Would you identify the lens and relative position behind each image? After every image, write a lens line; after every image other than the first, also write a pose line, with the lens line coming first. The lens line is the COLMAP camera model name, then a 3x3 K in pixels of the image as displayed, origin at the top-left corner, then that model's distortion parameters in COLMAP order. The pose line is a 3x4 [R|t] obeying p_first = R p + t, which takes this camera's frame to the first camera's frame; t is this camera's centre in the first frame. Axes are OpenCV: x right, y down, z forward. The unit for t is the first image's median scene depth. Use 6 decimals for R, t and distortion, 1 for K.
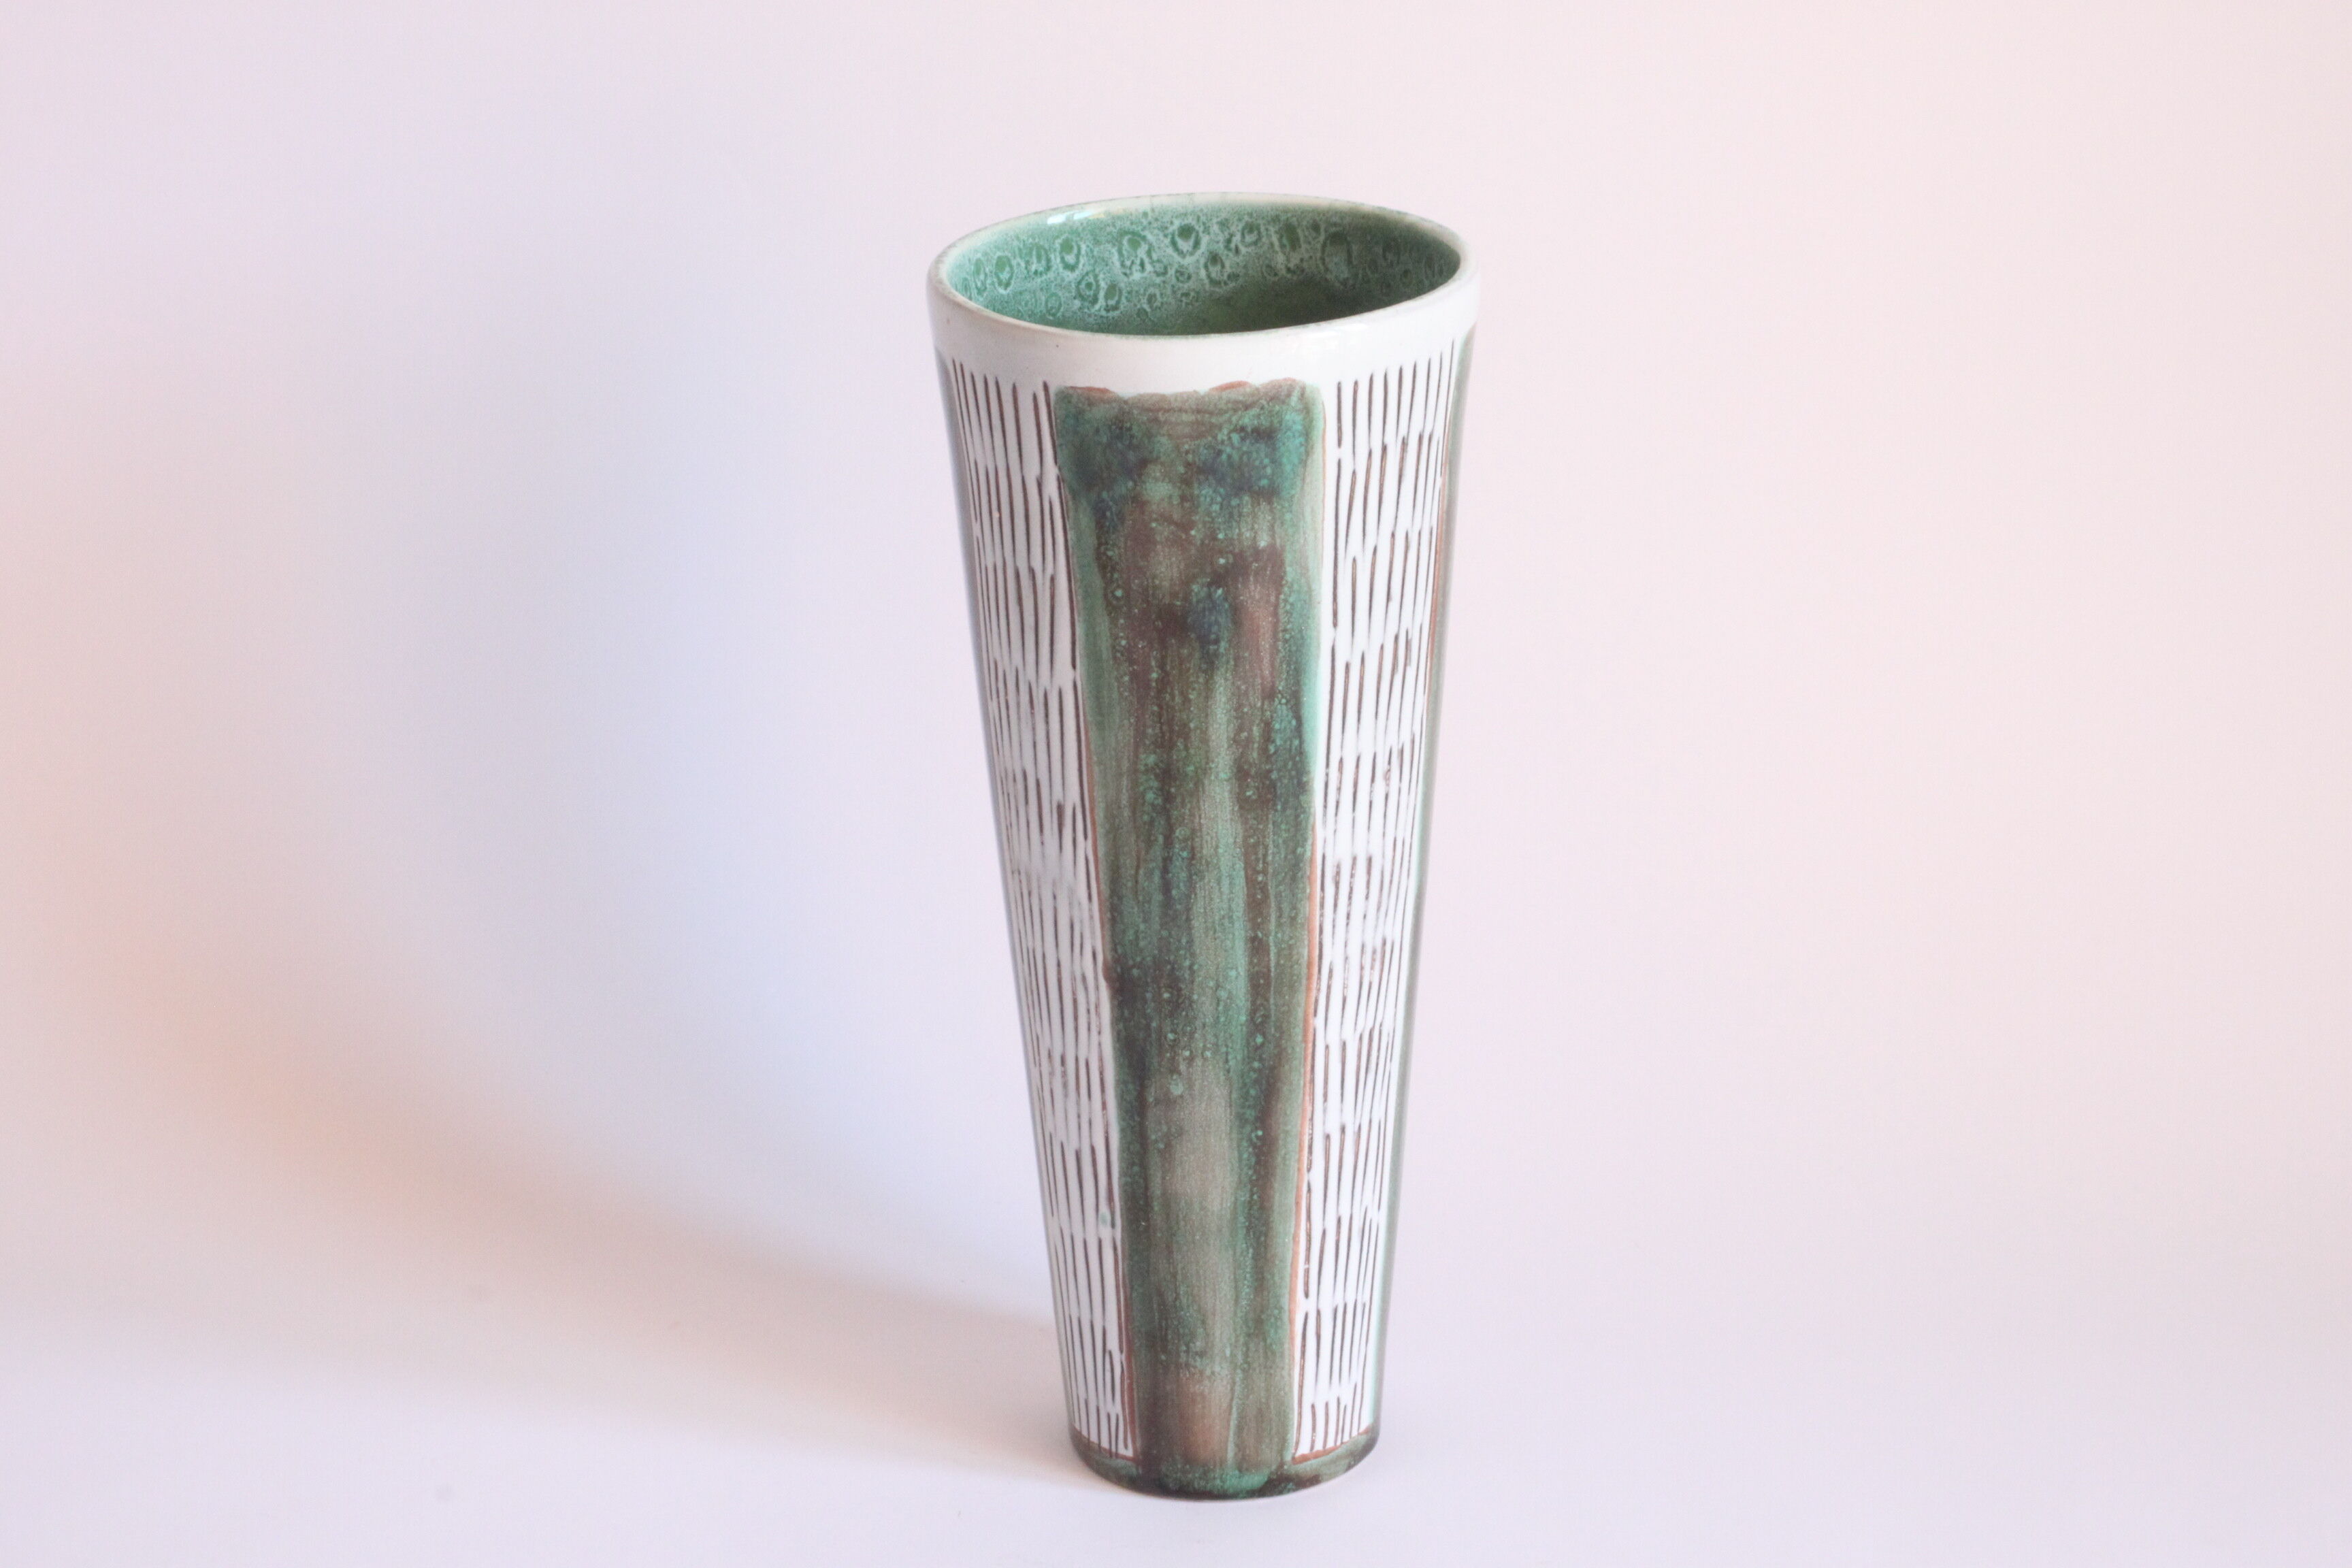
lens RADIAL K [[6228.1, 0, 1176.0], [0, 6228.1, 784.0], [0, 0, 1]] dist [0.063530, 0.048985]
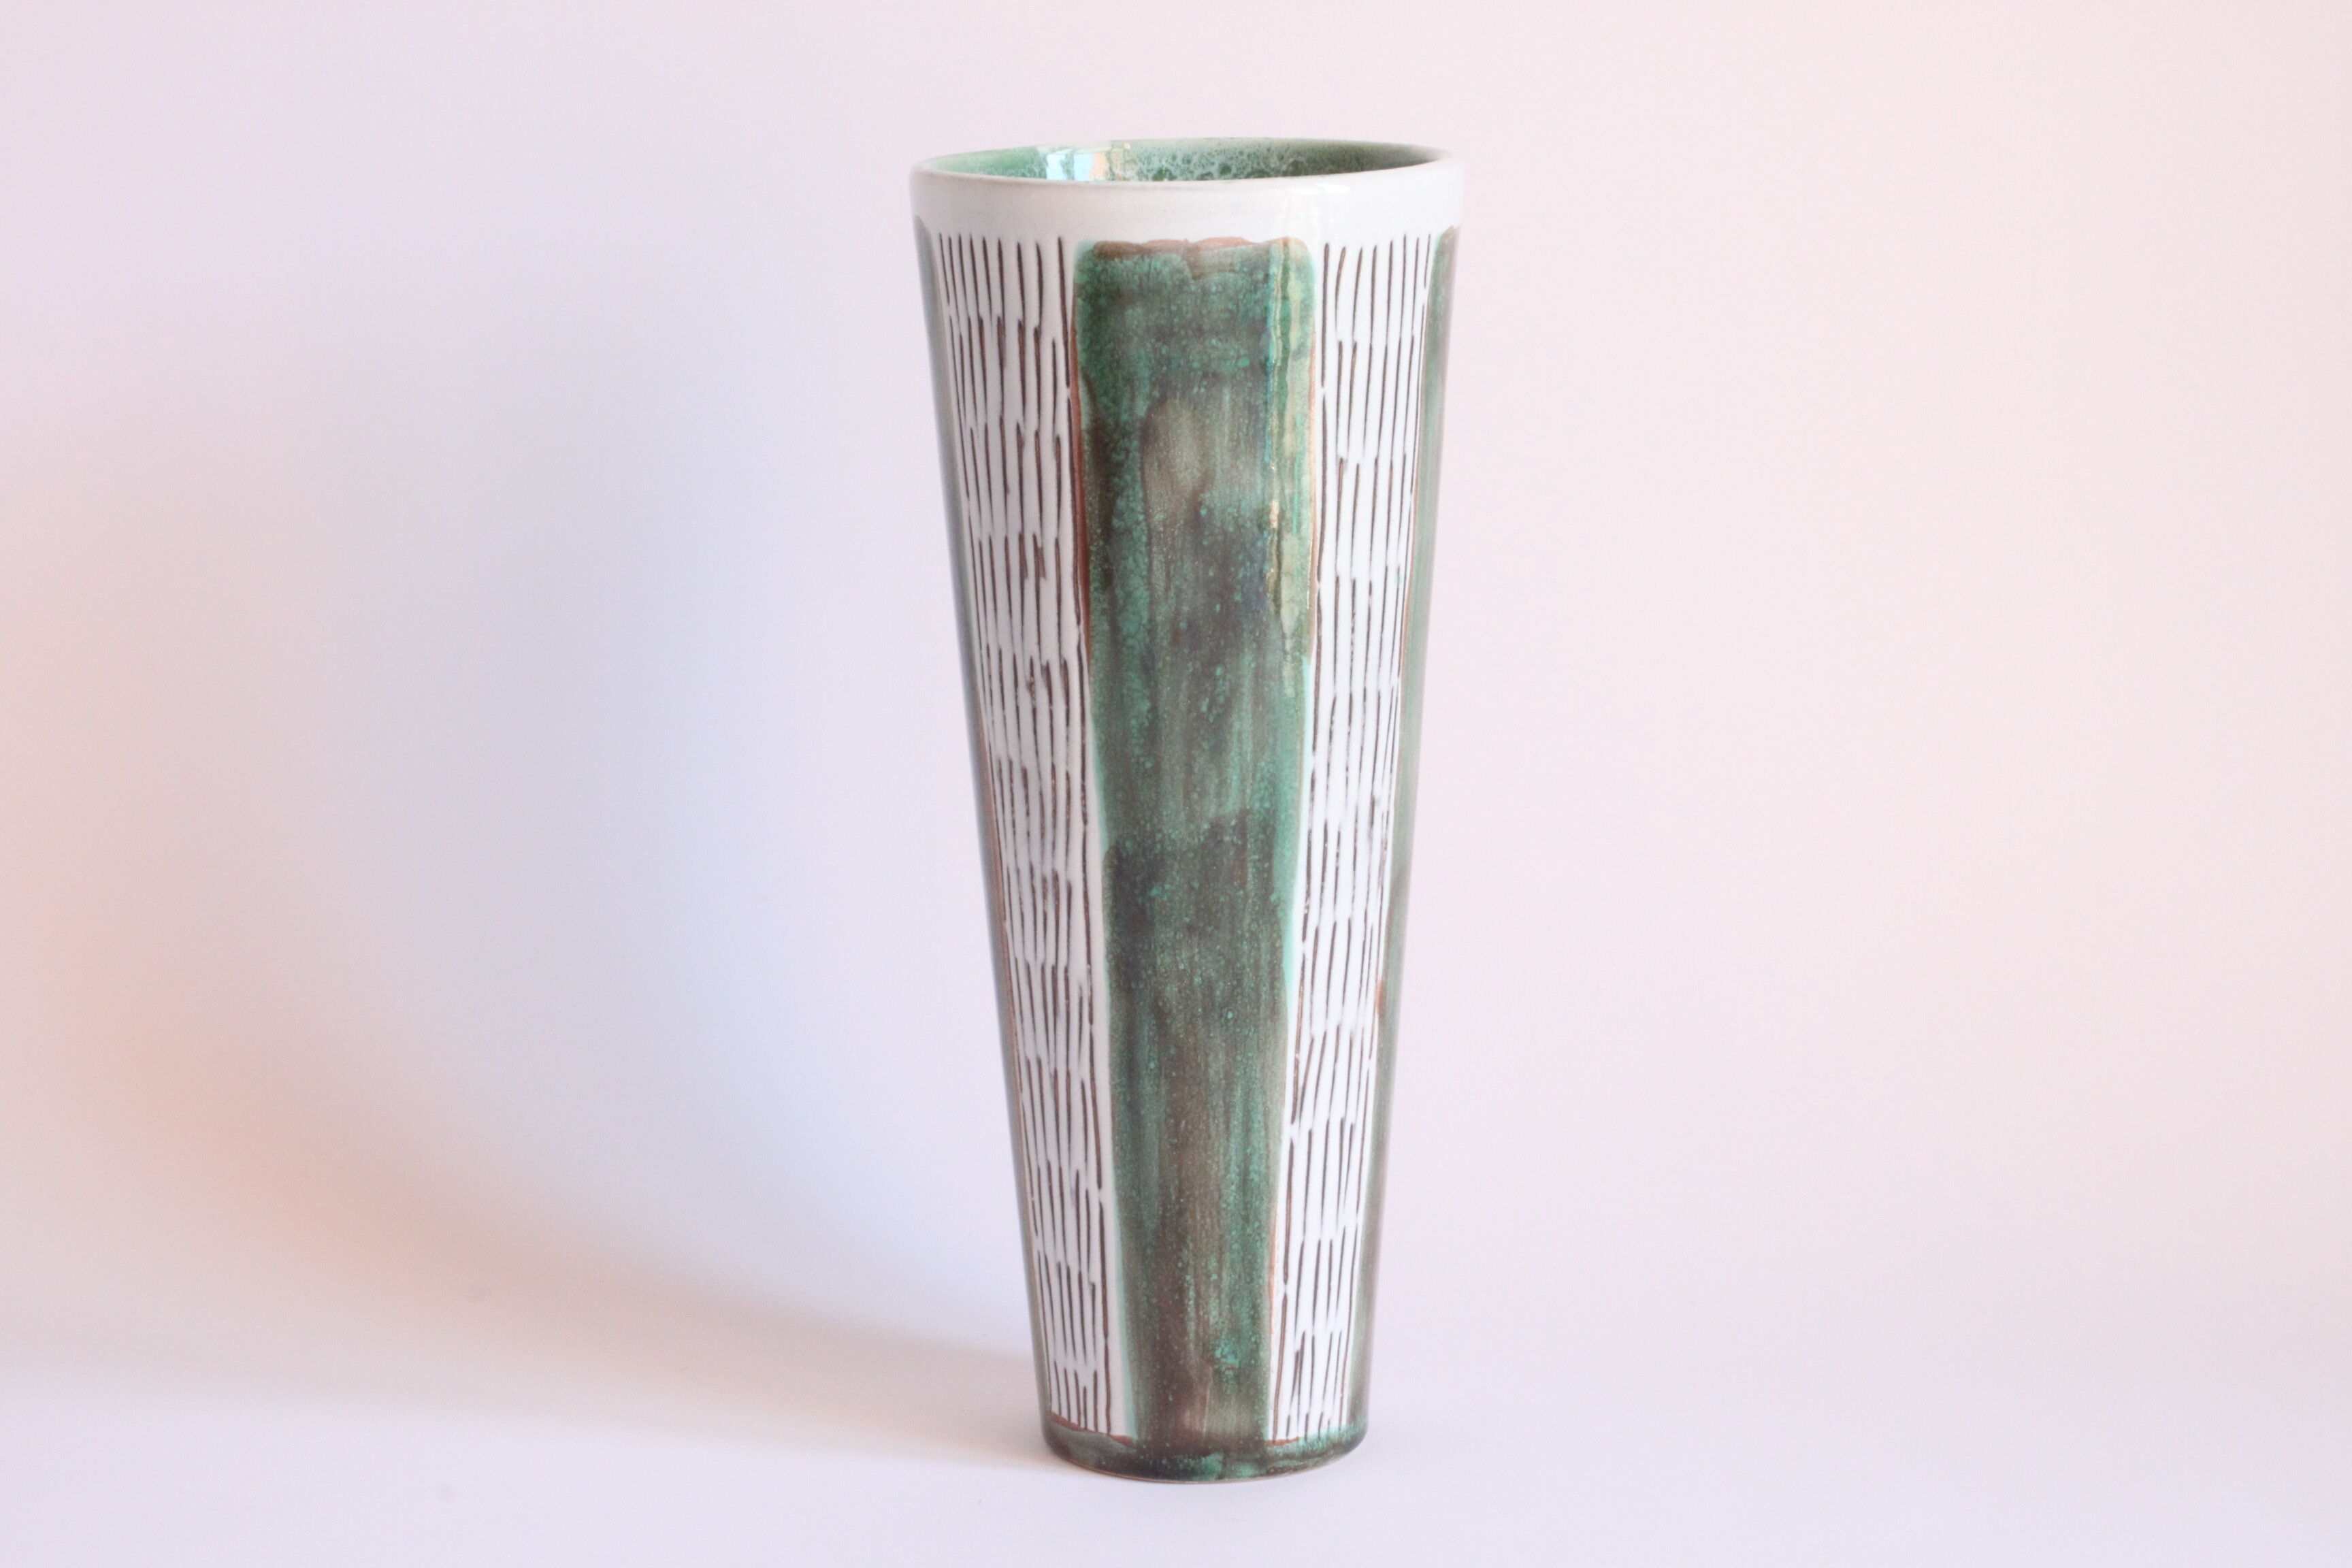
lens RADIAL K [[6228.1, 0, 1176.0], [0, 6228.1, 784.0], [0, 0, 1]] dist [0.063530, 0.048985]
pose [[-0.008216, 0.203715, -0.978996, 0.978602], [-0.332482, 0.922771, 0.194806, -0.182462], [0.943074, 0.327099, 0.060150, 0.964802]]
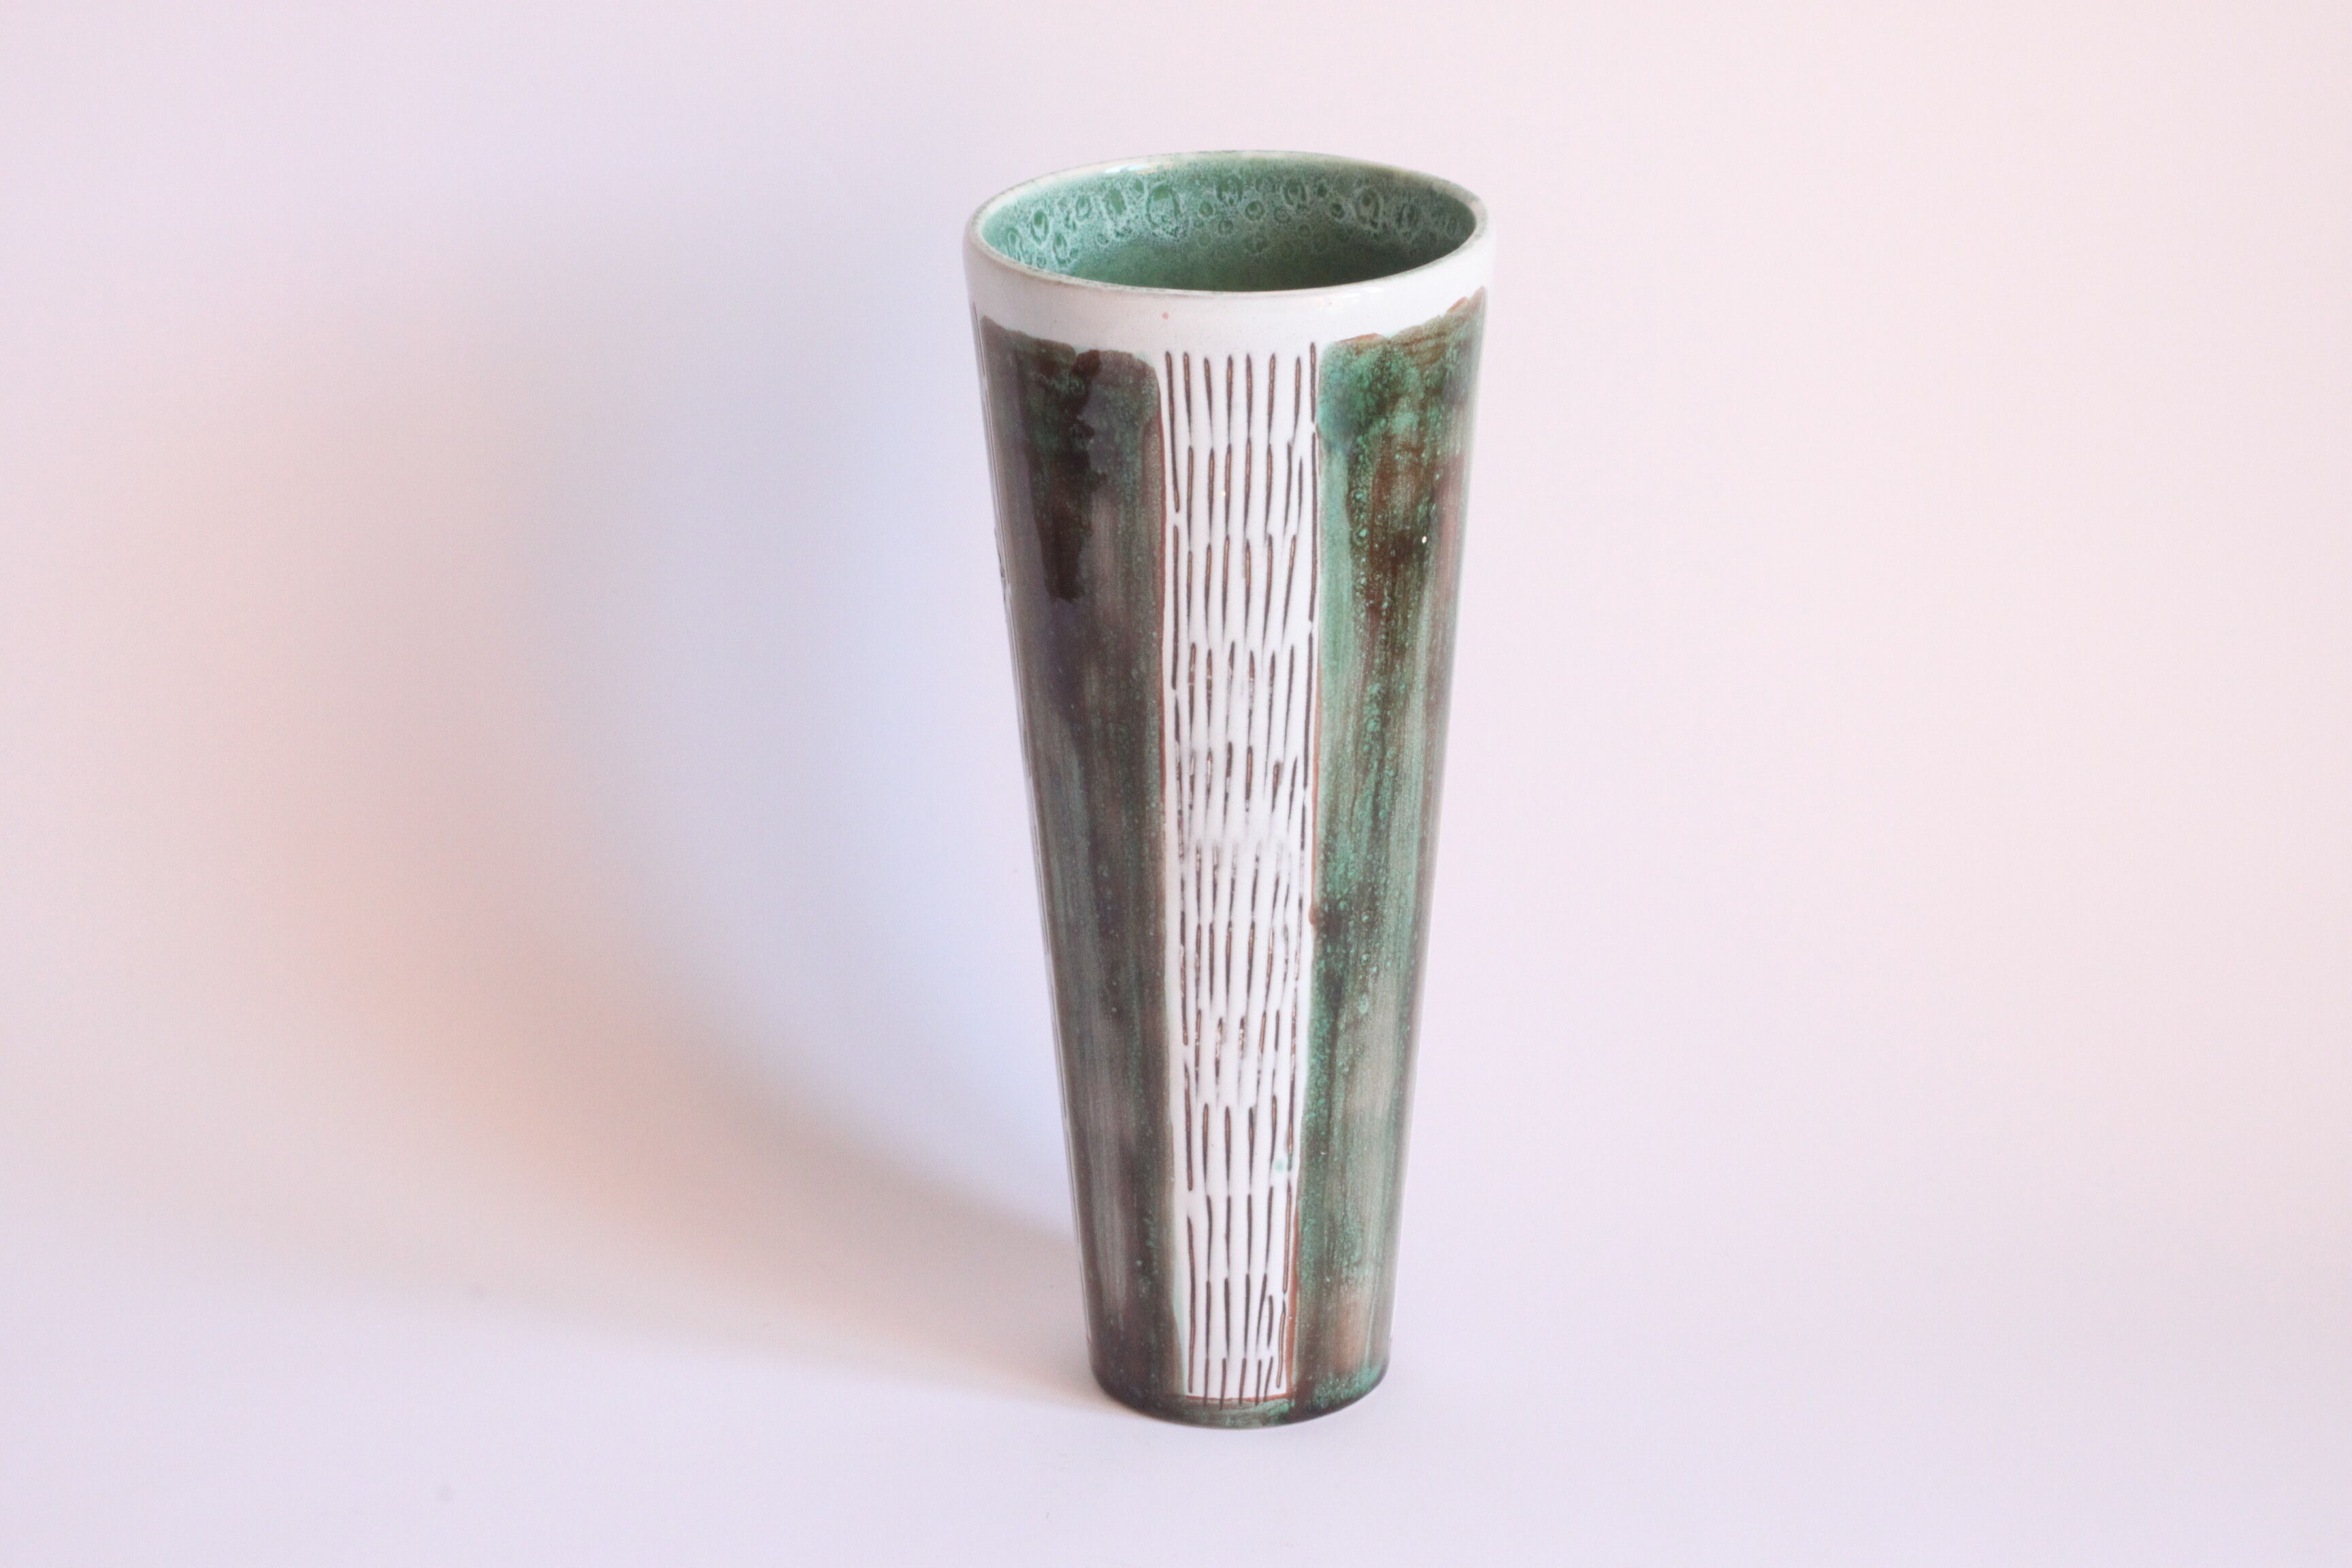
lens RADIAL K [[6228.1, 0, 1176.0], [0, 6228.1, 784.0], [0, 0, 1]] dist [0.063530, 0.048985]
pose [[0.629514, -0.262168, 0.731423, -0.770605], [0.268762, 0.956719, 0.111606, -0.110984], [-0.729026, 0.126321, 0.672729, 0.325616]]
